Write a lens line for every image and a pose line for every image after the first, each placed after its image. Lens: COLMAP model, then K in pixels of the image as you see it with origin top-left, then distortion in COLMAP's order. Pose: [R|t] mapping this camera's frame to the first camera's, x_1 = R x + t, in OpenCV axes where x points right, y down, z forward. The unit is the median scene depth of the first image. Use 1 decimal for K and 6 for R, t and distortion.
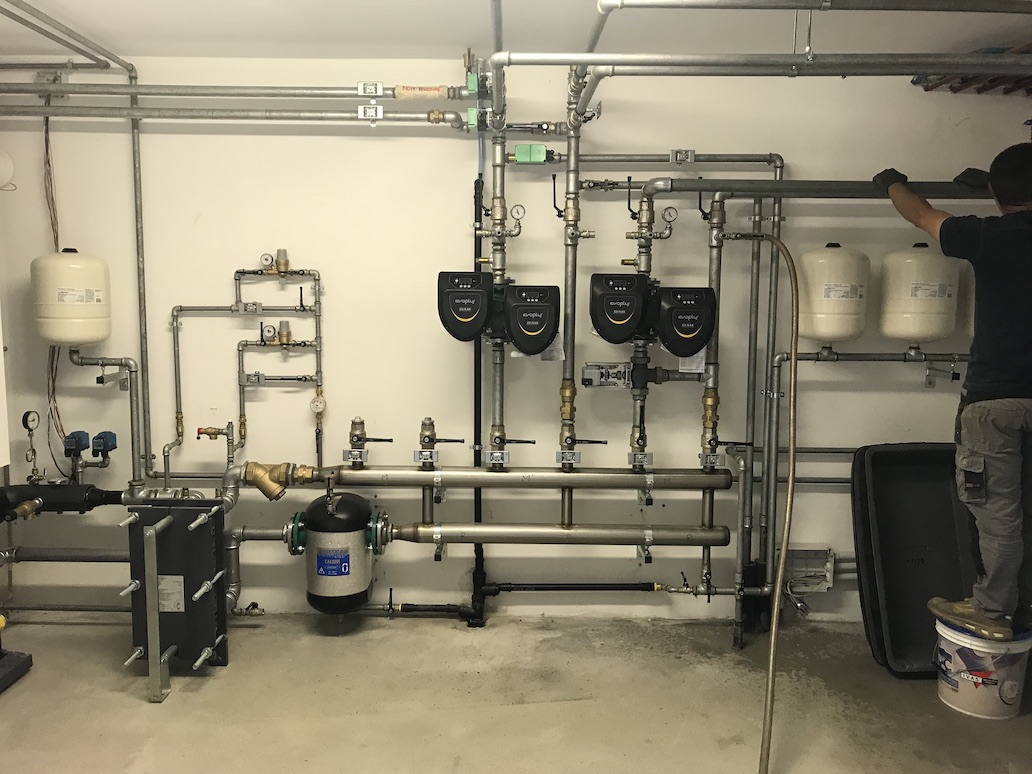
lens RADIAL K [[860.0, 0, 516.0], [0, 860.0, 387.0], [0, 0, 1]] dist [-0.006083, -0.007941]
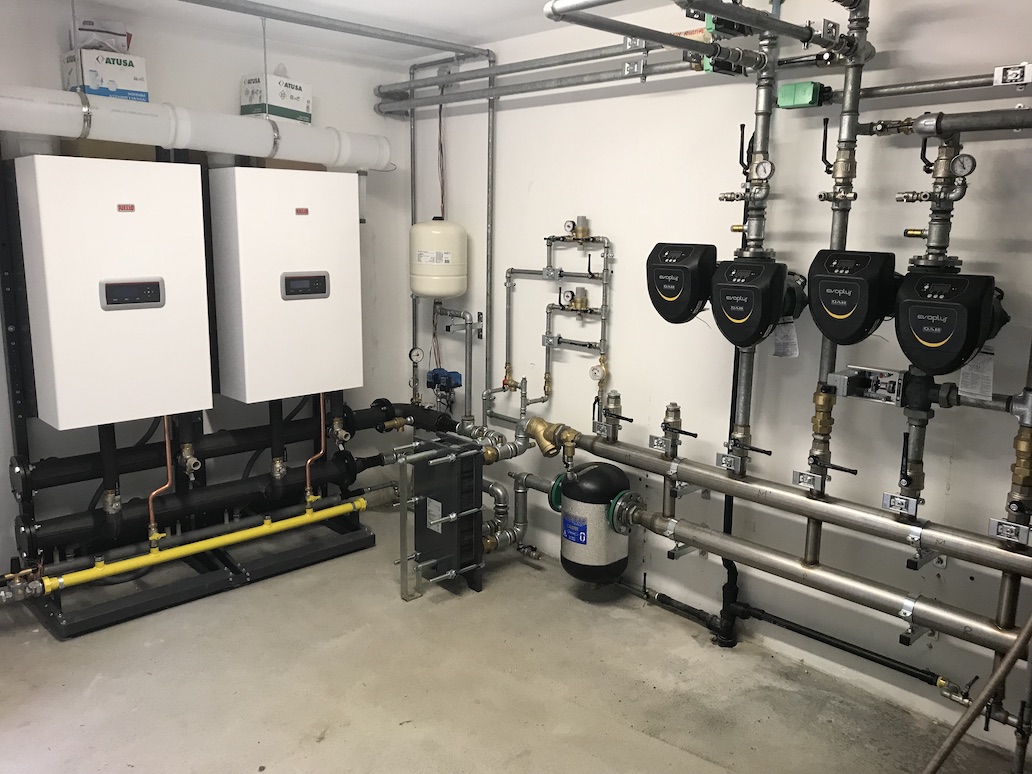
lens RADIAL K [[864.2, 0, 516.0], [0, 864.2, 387.0], [0, 0, 1]] dist [0.055290, -0.114990]
pose [[0.661050, 0.143578, -0.736477, 0.458482], [-0.093365, 0.989633, 0.109128, -0.064935], [0.744511, -0.003378, 0.667602, 0.258630]]
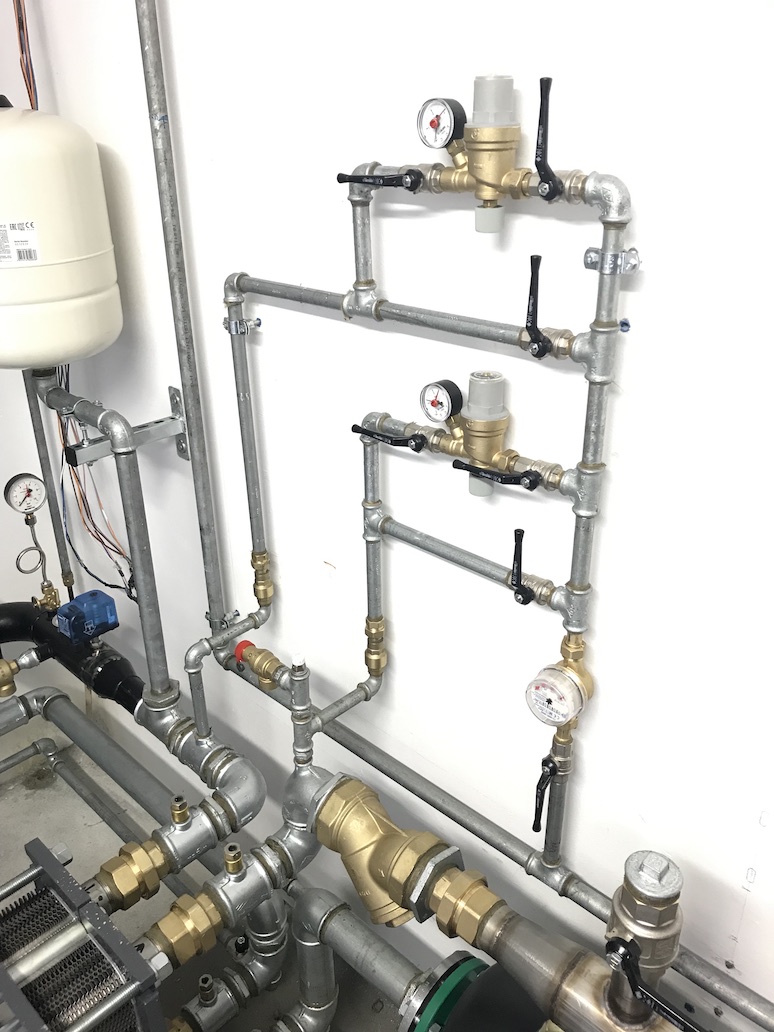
lens RADIAL K [[864.2, 0, 387.0], [0, 864.2, 516.0], [0, 0, 1]] dist [0.055290, -0.114990]
pose [[0.702836, 0.296312, -0.646700, -0.106779], [-0.060600, 0.930750, 0.360601, -0.132565], [0.708766, -0.214253, 0.672121, 0.797472]]
